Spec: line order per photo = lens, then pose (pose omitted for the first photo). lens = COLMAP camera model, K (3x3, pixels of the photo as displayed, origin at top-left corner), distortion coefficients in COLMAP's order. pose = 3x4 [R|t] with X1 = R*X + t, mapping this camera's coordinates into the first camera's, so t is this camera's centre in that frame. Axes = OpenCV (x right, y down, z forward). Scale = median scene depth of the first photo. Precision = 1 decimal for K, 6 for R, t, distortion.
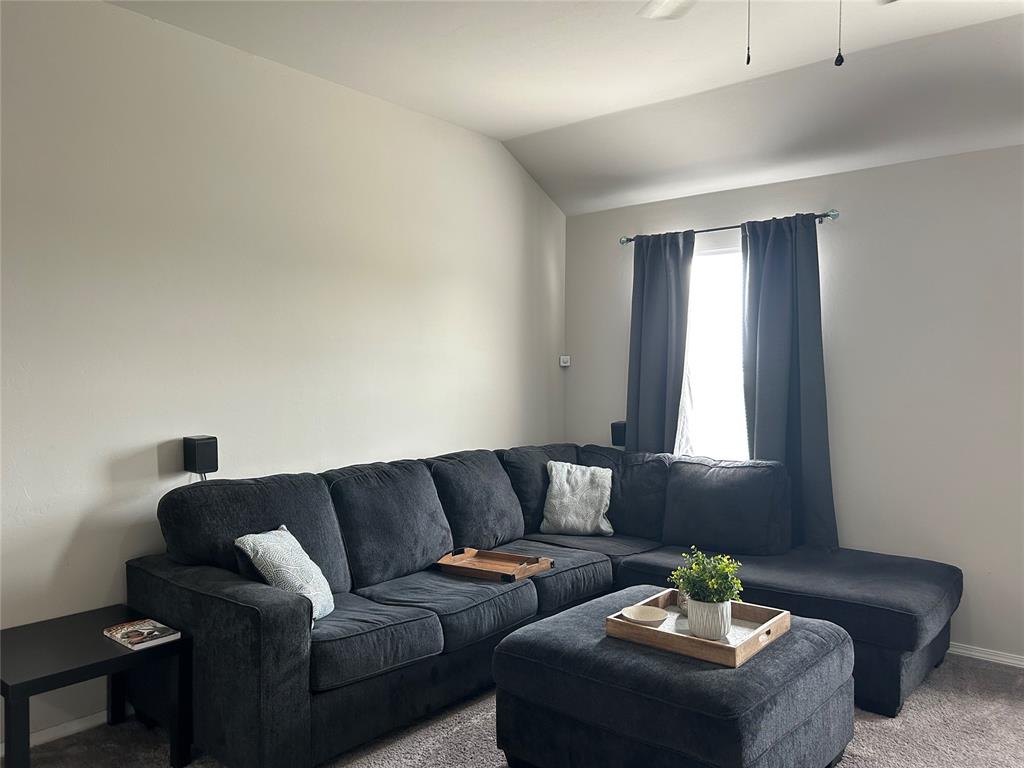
lens RADIAL K [[767.7, 0, 521.4], [0, 767.7, 391.5], [0, 0, 1]] dist [0.045790, -0.045943]
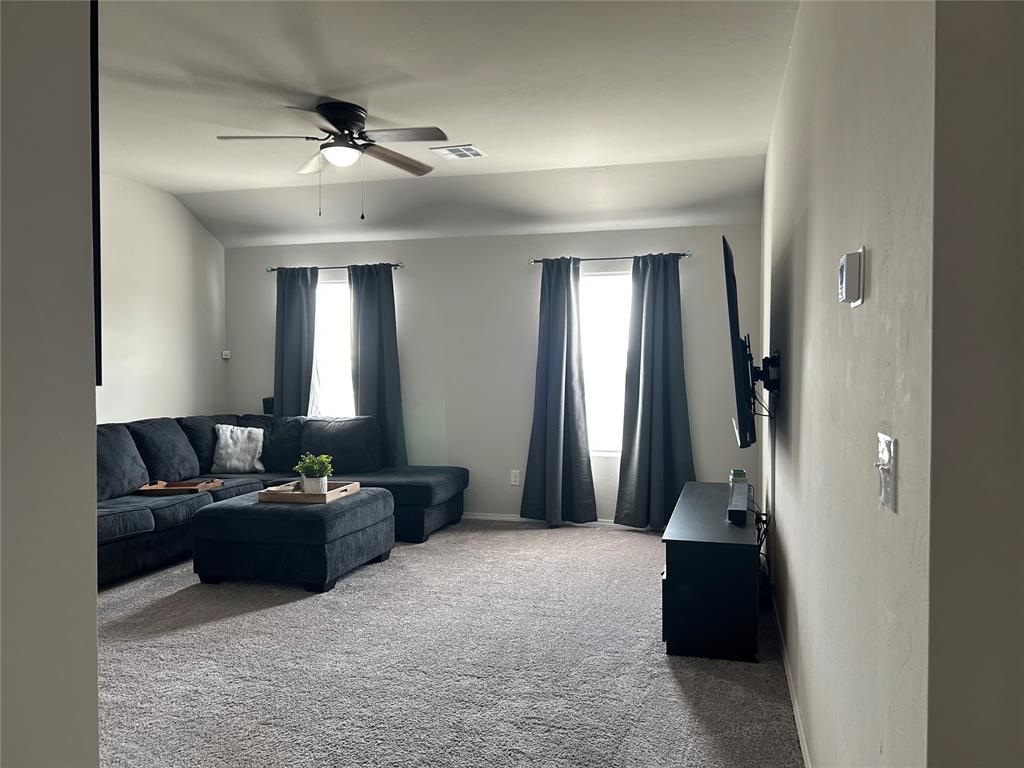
lens RADIAL K [[767.7, 0, 520.0], [0, 767.7, 382.4], [0, 0, 1]] dist [0.045790, -0.045943]
pose [[0.907812, -0.017513, 0.419012, -0.059912], [0.021147, 0.999768, -0.004032, 0.034952], [-0.418844, 0.012521, 0.907972, -0.616195]]
